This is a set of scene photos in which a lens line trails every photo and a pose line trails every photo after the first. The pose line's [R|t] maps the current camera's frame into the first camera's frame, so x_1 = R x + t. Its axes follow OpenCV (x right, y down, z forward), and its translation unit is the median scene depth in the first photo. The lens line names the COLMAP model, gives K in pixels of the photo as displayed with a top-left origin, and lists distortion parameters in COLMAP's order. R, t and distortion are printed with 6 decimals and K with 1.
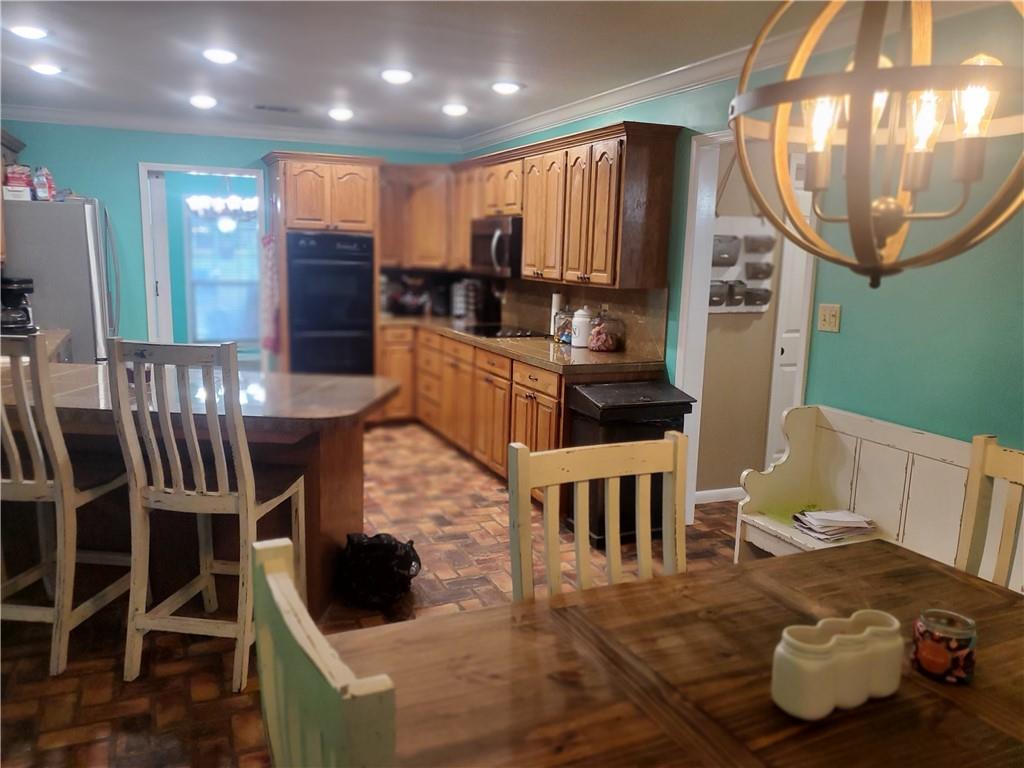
lens RADIAL K [[785.3, 0, 488.2], [0, 785.3, 409.1], [0, 0, 1]] dist [0.014708, 0.006854]
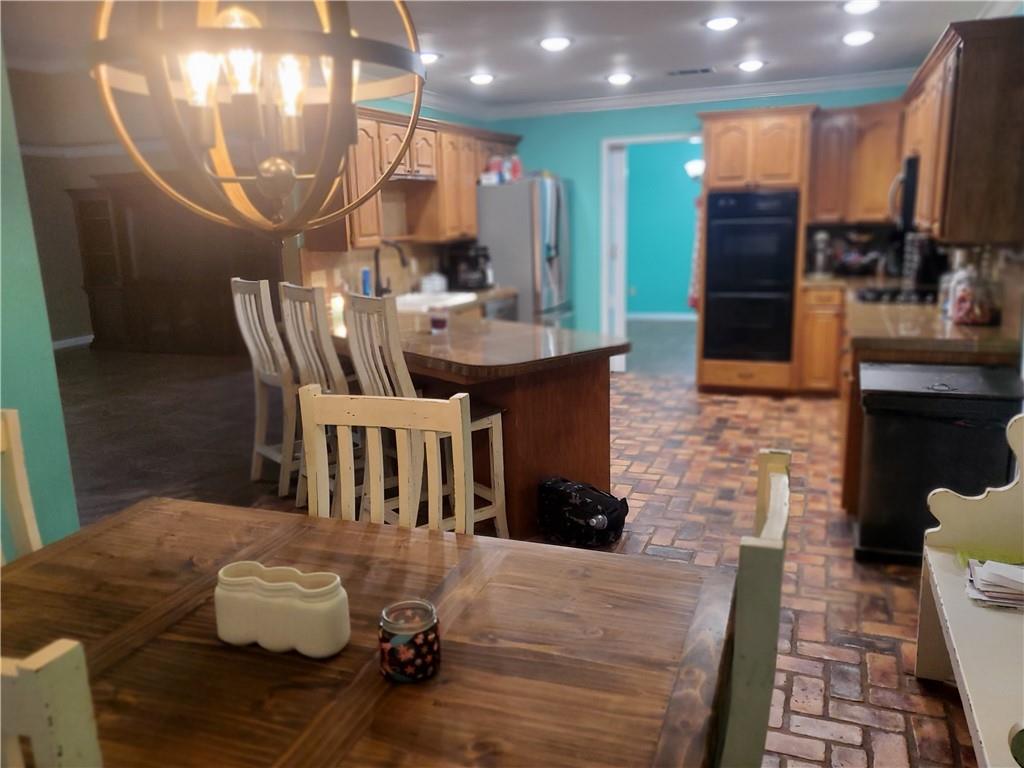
lens RADIAL K [[785.3, 0, 499.8], [0, 785.3, 396.4], [0, 0, 1]] dist [0.014708, 0.006854]
pose [[0.707722, 0.113909, -0.697247, 0.322524], [-0.090506, 0.993403, 0.070426, -0.013880], [0.700670, 0.013263, 0.713363, 0.108292]]
